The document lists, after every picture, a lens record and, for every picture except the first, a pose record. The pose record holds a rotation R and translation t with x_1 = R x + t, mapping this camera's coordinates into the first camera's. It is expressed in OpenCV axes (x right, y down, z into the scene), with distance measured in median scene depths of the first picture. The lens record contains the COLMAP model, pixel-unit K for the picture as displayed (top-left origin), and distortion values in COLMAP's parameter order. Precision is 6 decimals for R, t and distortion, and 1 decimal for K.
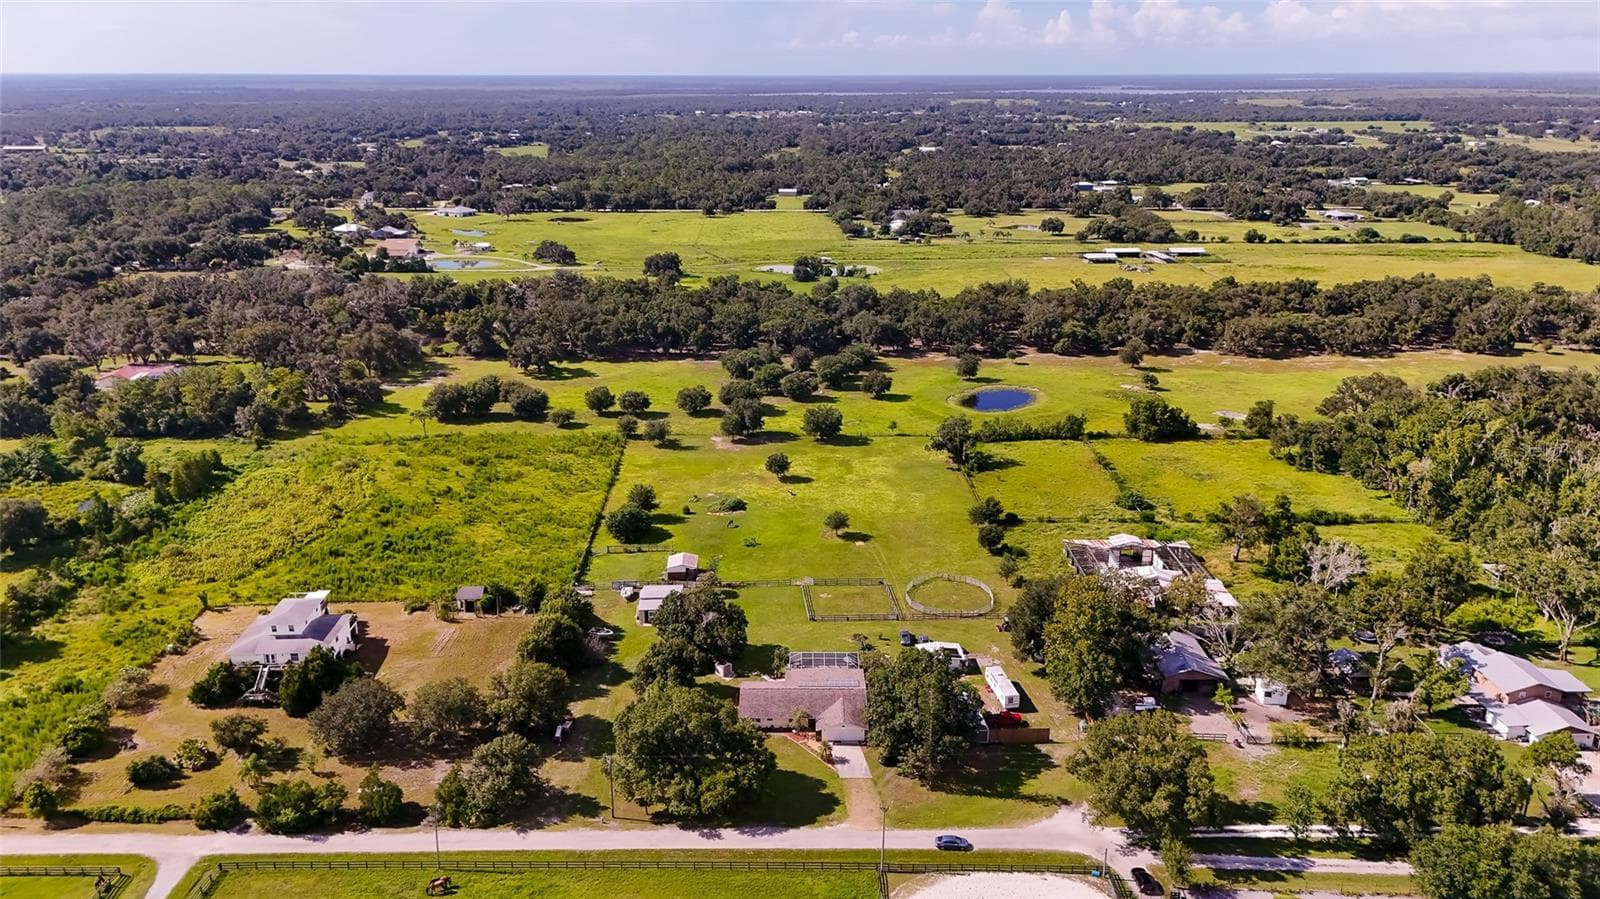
lens RADIAL K [[1194.3, 0, 807.8], [0, 1194.3, 451.9], [0, 0, 1]] dist [0.075494, -0.078524]
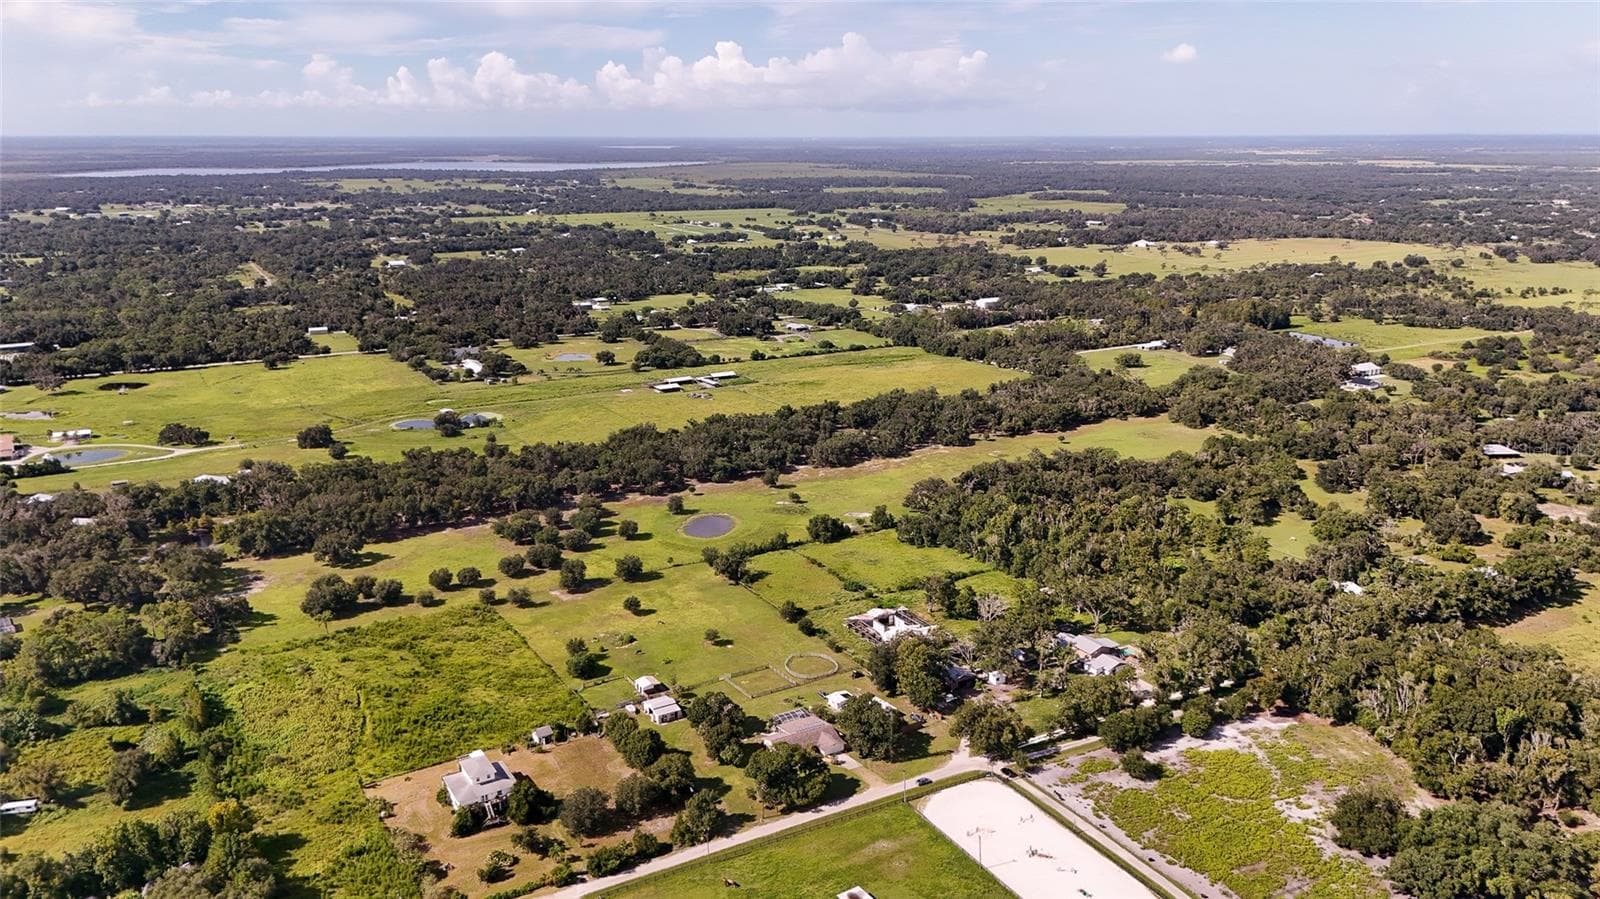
lens RADIAL K [[1183.7, 0, 809.7], [0, 1183.7, 450.5], [0, 0, 1]] dist [0.110113, -0.158063]
pose [[0.870443, -0.128361, 0.475239, -0.553018], [0.149043, 0.988813, -0.005909, -0.148374], [-0.469164, 0.075975, 0.879837, -0.440541]]
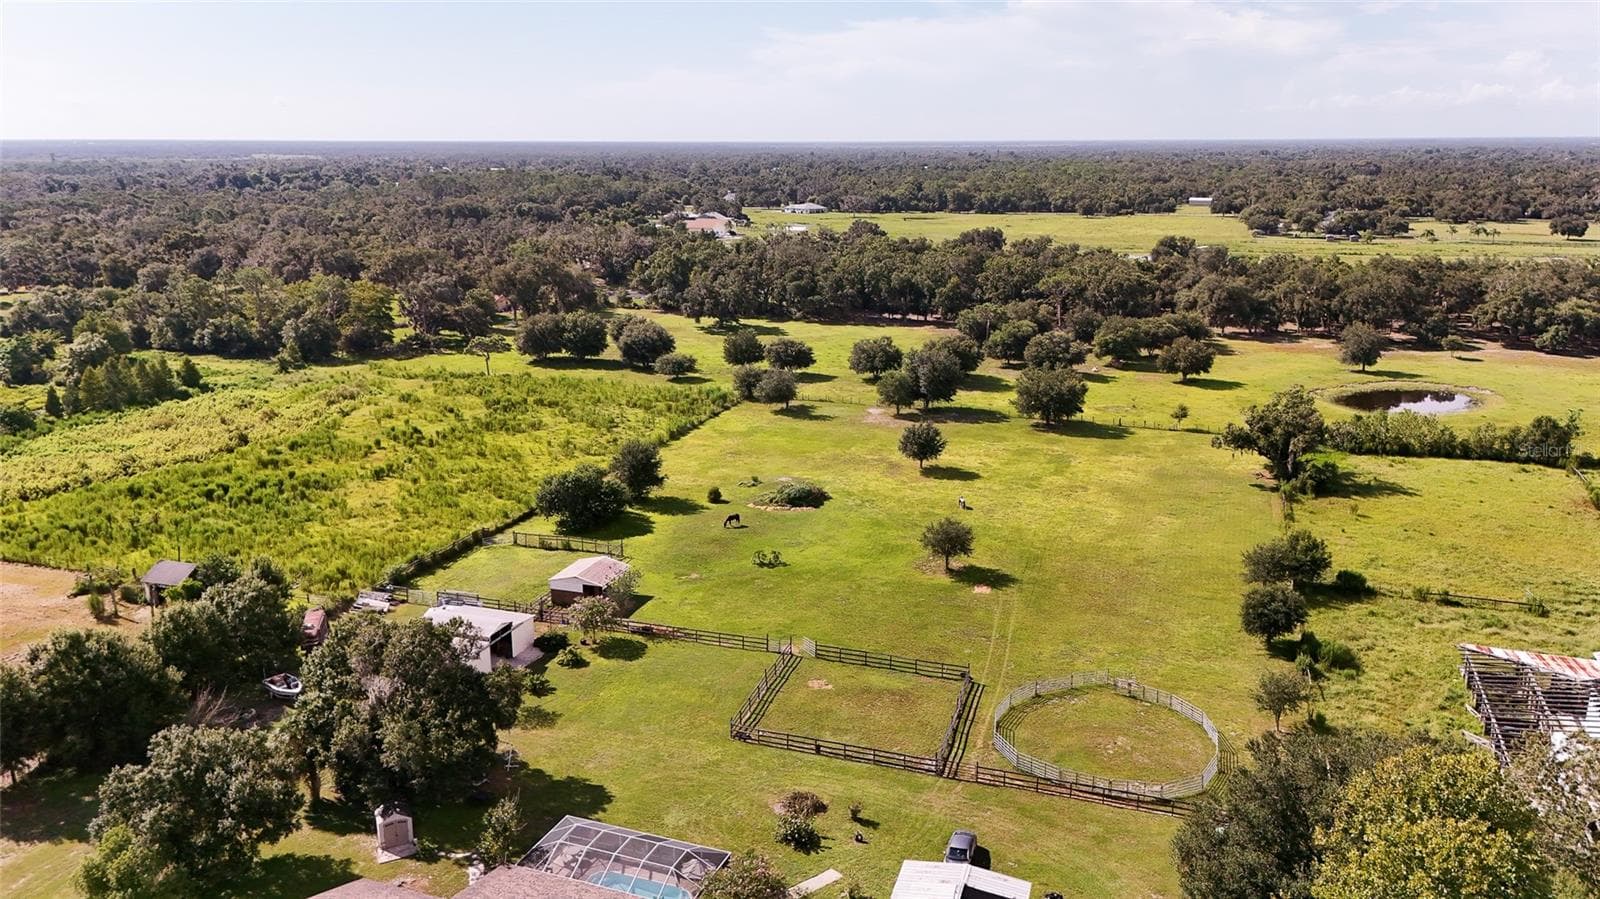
lens RADIAL K [[1206.2, 0, 805.1], [0, 1206.2, 448.6], [0, 0, 1]] dist [0.067225, -0.075484]
pose [[0.932249, 0.088717, -0.350772, 0.134187], [-0.108751, 0.993350, -0.037791, 0.044138], [0.345087, 0.073377, 0.935698, 0.493165]]
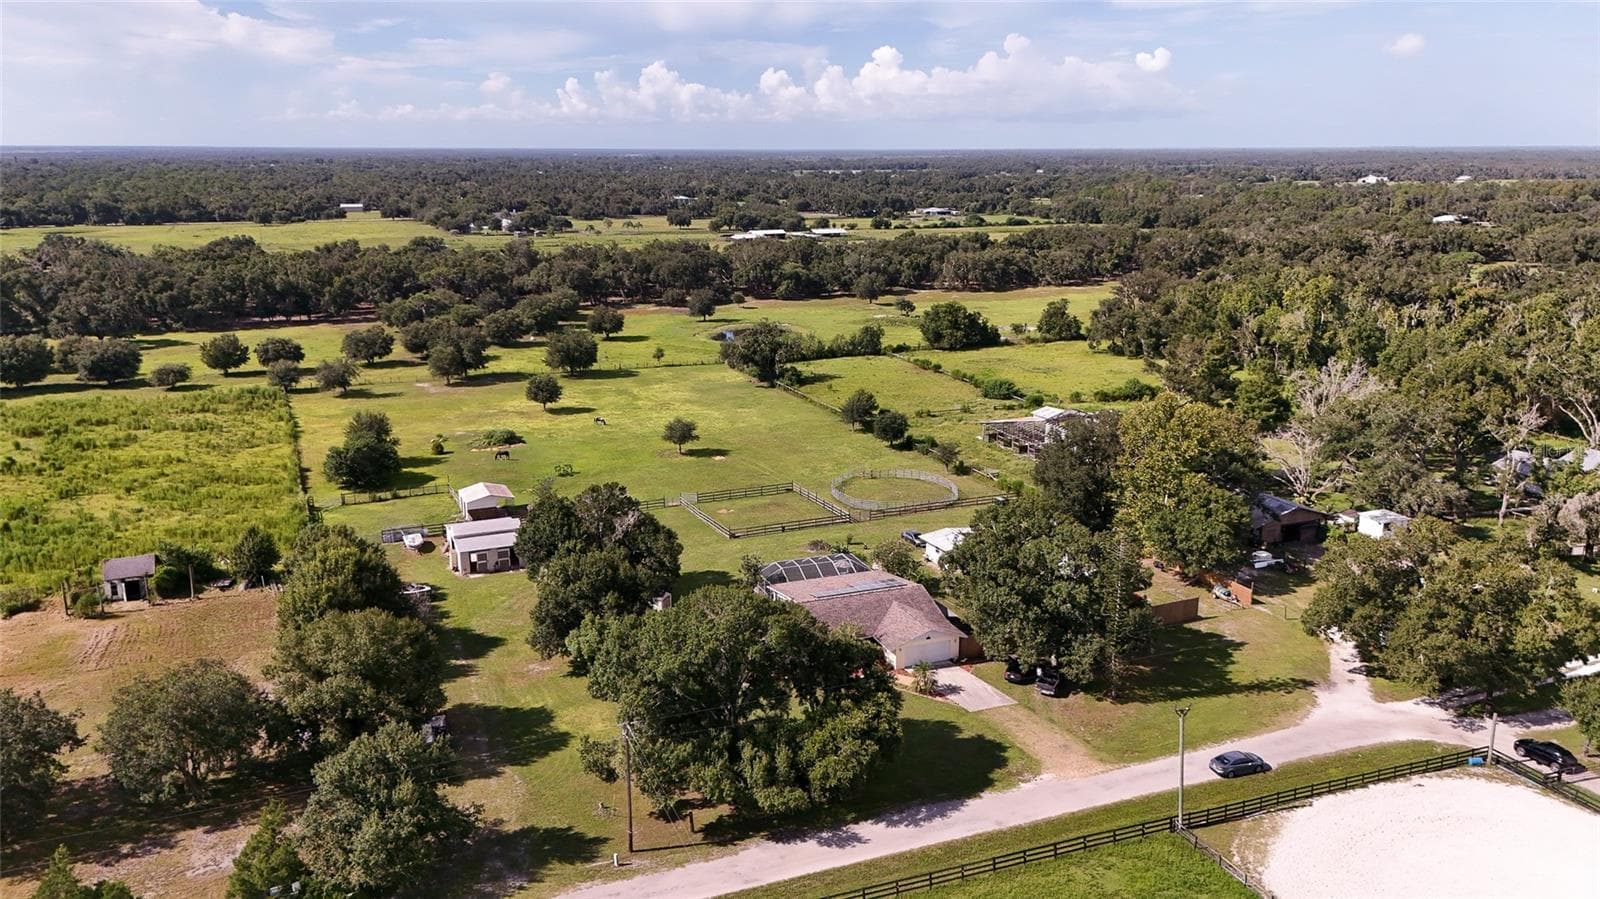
lens RADIAL K [[1194.3, 0, 807.8], [0, 1194.3, 451.9], [0, 0, 1]] dist [0.075494, -0.078524]
pose [[0.927252, -0.091781, 0.363015, -0.156544], [0.113049, 0.992873, -0.037735, 0.100581], [-0.356964, 0.076028, 0.931019, 0.300903]]
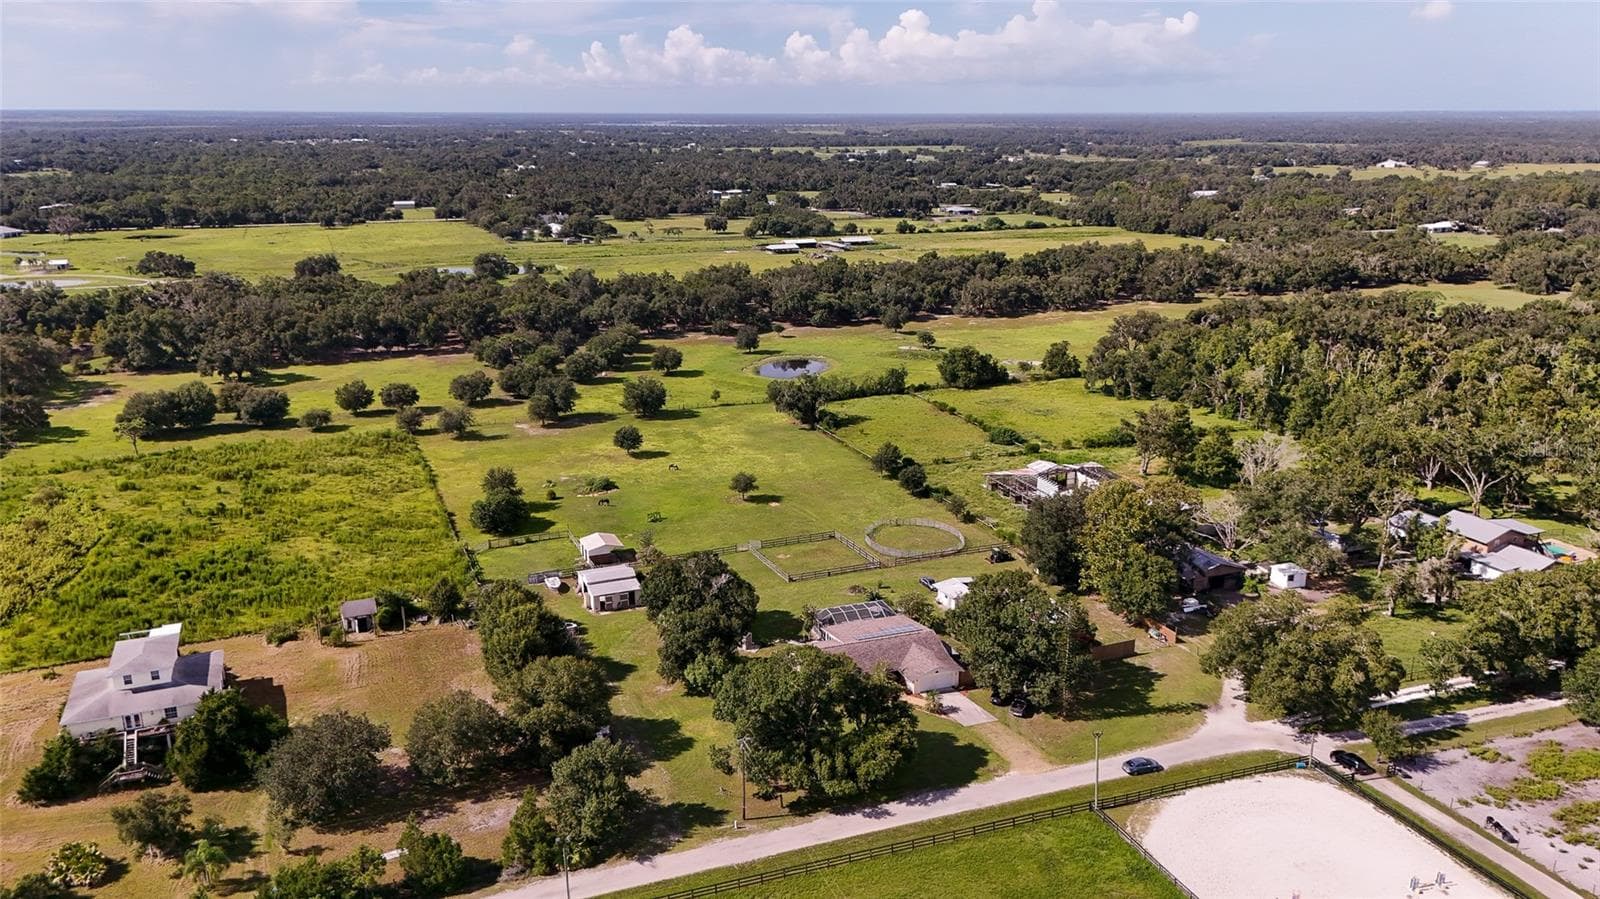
lens RADIAL K [[1194.3, 0, 807.8], [0, 1194.3, 451.9], [0, 0, 1]] dist [0.075494, -0.078524]
pose [[0.934484, -0.096717, 0.342616, -0.222117], [0.106852, 0.994216, -0.010782, 0.047375], [-0.339592, 0.046685, 0.939414, 0.144589]]
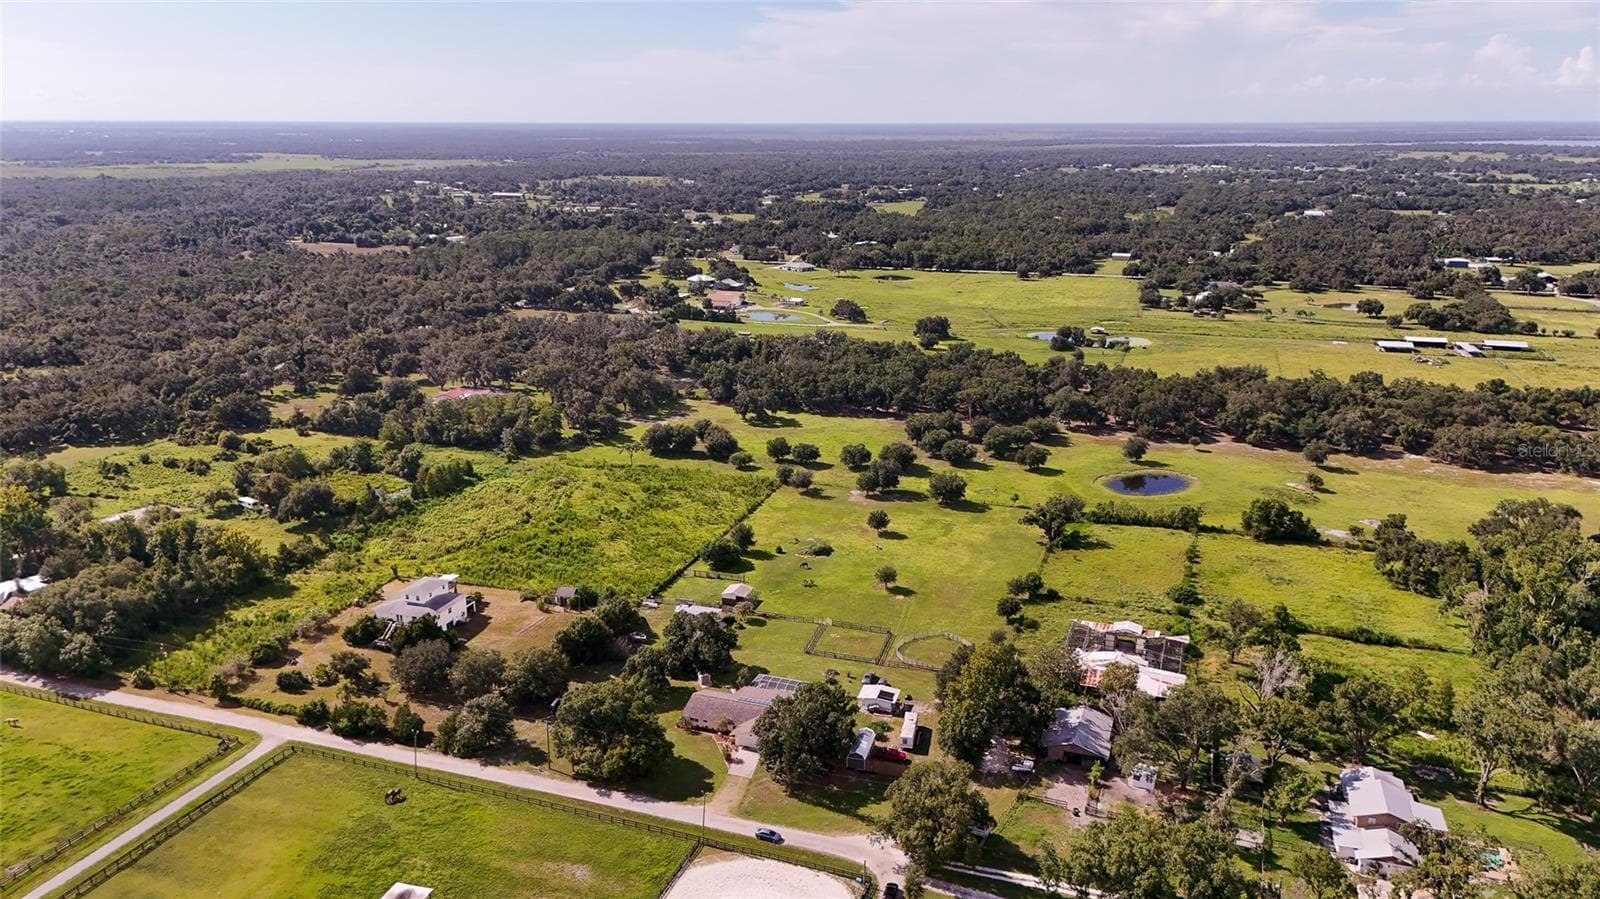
lens RADIAL K [[1194.3, 0, 807.8], [0, 1194.3, 451.9], [0, 0, 1]] dist [0.075494, -0.078524]
pose [[0.938395, 0.095077, -0.332226, 0.309365], [-0.106719, 0.994145, -0.016929, -0.030671], [0.328672, 0.051341, 0.943048, -0.105260]]
